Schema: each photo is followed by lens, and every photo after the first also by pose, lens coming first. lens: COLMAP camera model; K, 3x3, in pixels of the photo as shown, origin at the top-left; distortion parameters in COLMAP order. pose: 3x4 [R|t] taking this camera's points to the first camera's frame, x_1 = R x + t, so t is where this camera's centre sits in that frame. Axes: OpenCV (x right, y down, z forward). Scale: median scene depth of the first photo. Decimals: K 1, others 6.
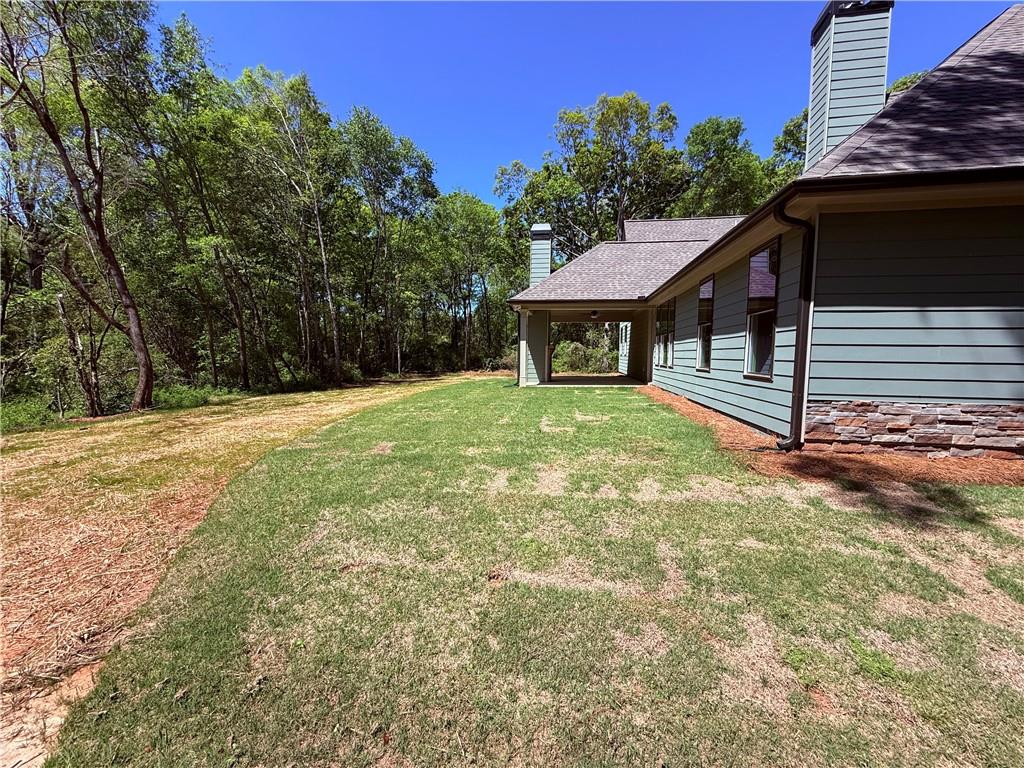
lens RADIAL K [[407.0, 0, 510.5], [0, 407.0, 386.0], [0, 0, 1]] dist [-0.009444, -0.000618]
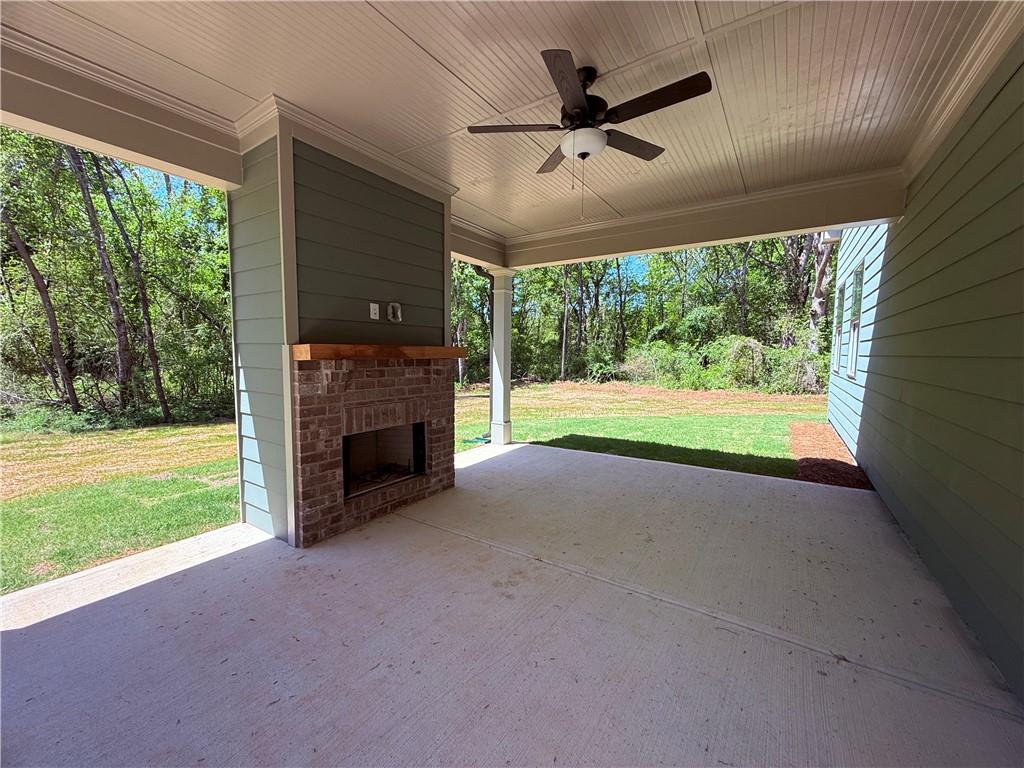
lens RADIAL K [[407.0, 0, 511.0], [0, 407.0, 384.0], [0, 0, 1]] dist [-0.009444, -0.000618]
pose [[0.906676, 0.032386, -0.420584, 0.099858], [-0.032758, 0.999443, 0.006341, -0.034733], [0.420555, 0.008029, 0.907232, 0.347015]]
